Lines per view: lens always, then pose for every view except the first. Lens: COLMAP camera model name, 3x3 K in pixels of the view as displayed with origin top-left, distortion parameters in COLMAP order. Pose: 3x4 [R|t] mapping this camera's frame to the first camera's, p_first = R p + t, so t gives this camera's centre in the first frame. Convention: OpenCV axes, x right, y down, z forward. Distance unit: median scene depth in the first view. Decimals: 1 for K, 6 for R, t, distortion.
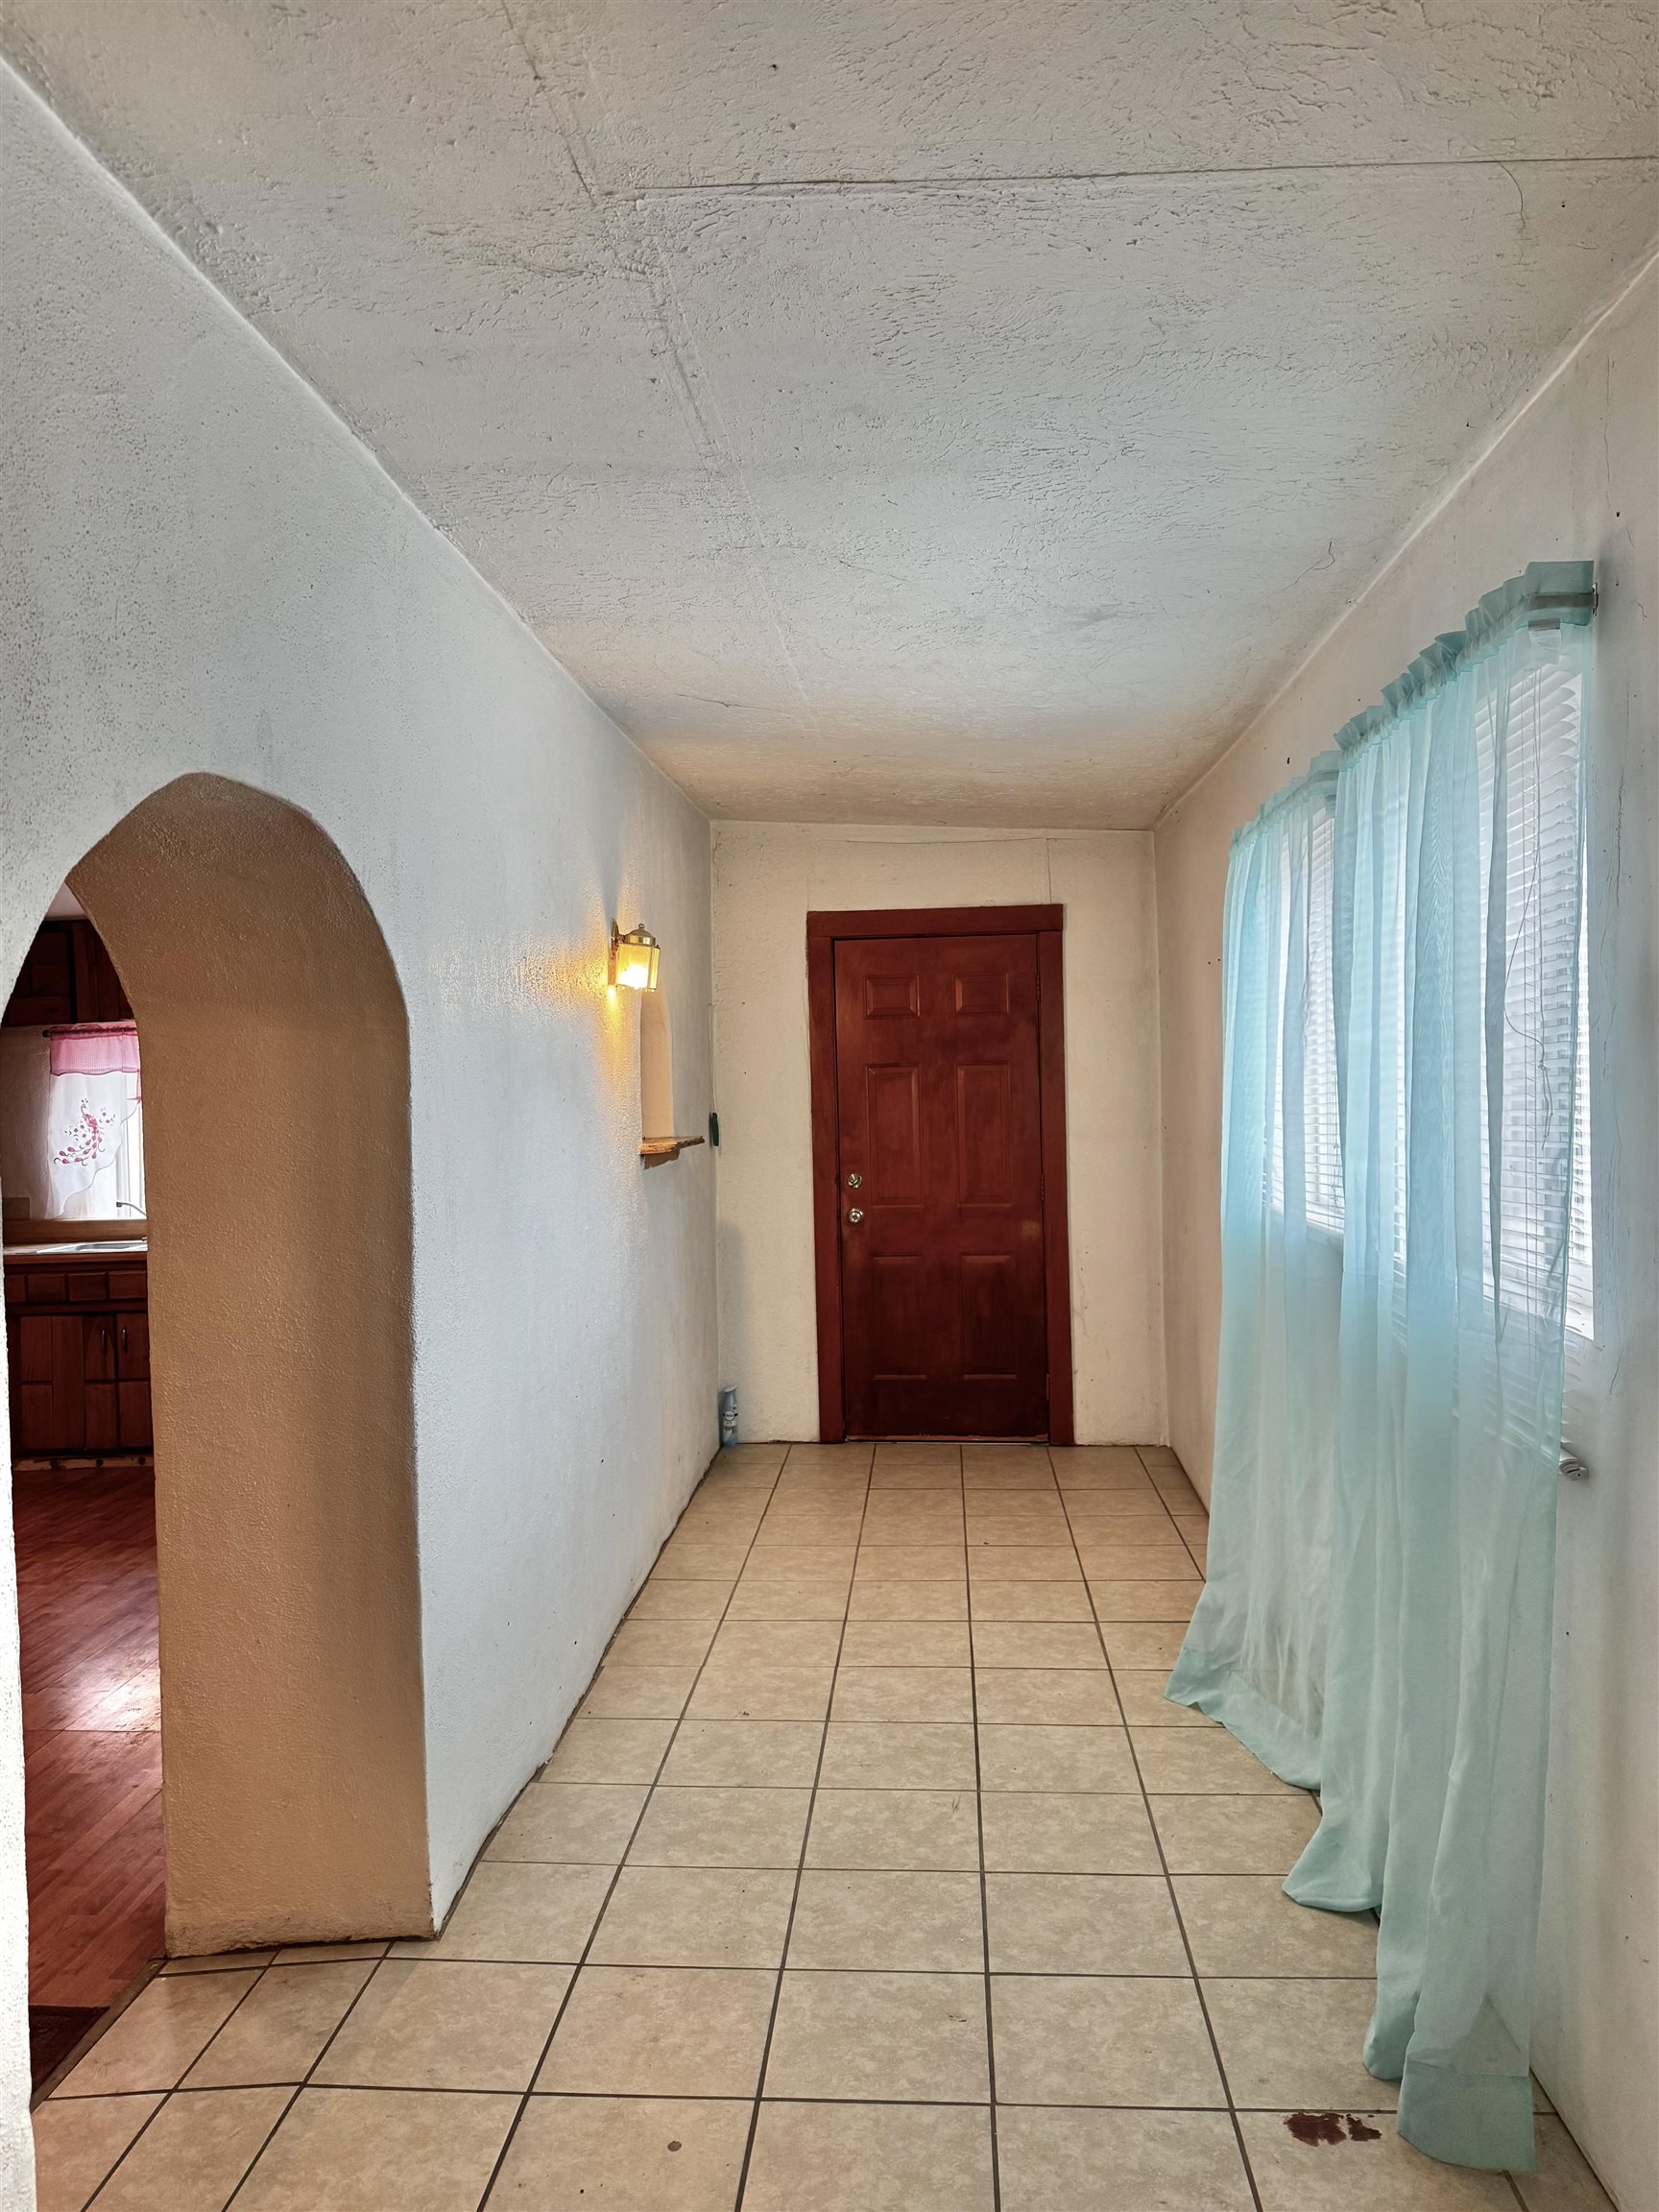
lens RADIAL K [[1609.4, 0, 833.3], [0, 1609.4, 1112.7], [0, 0, 1]] dist [0.004180, 0.000848]
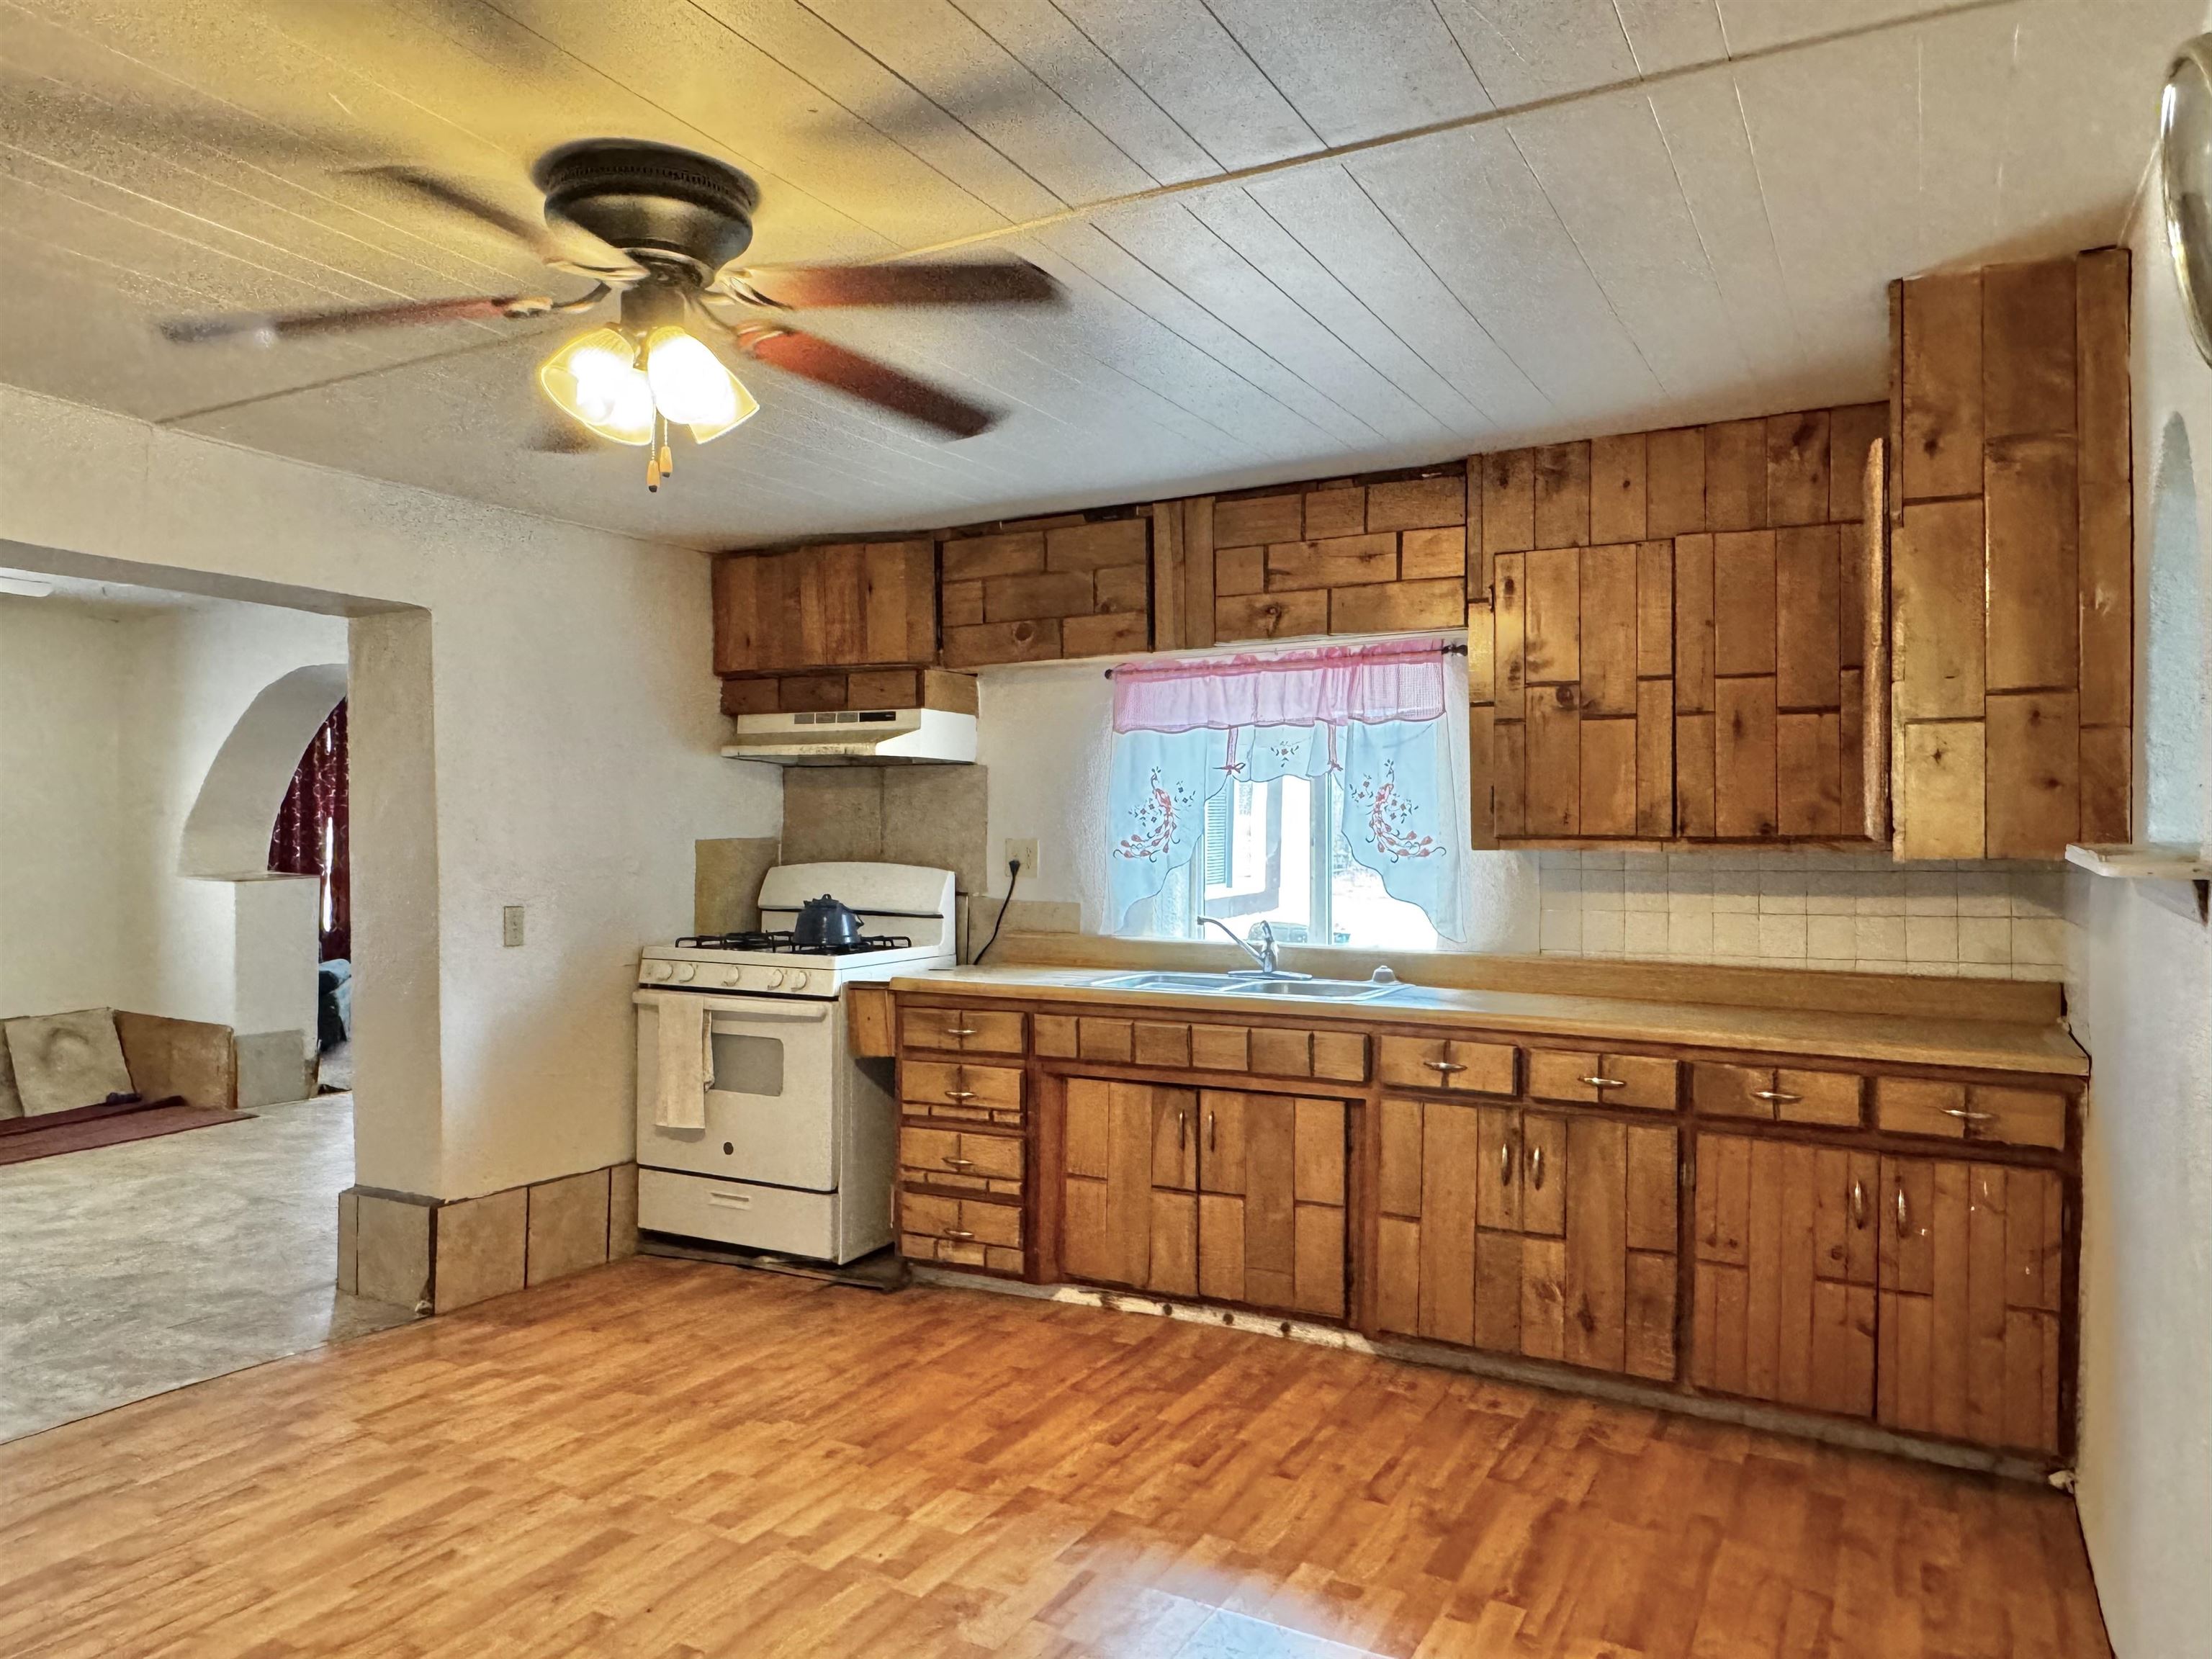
lens RADIAL K [[1481.4, 0, 1095.8], [0, 1481.4, 830.7], [0, 0, 1]] dist [-0.003880, 0.003902]
pose [[0.903651, 0.026086, -0.427475, -0.230322], [-0.031184, 0.999502, -0.004927, 0.025377], [0.427133, 0.017783, 0.904014, 0.440397]]
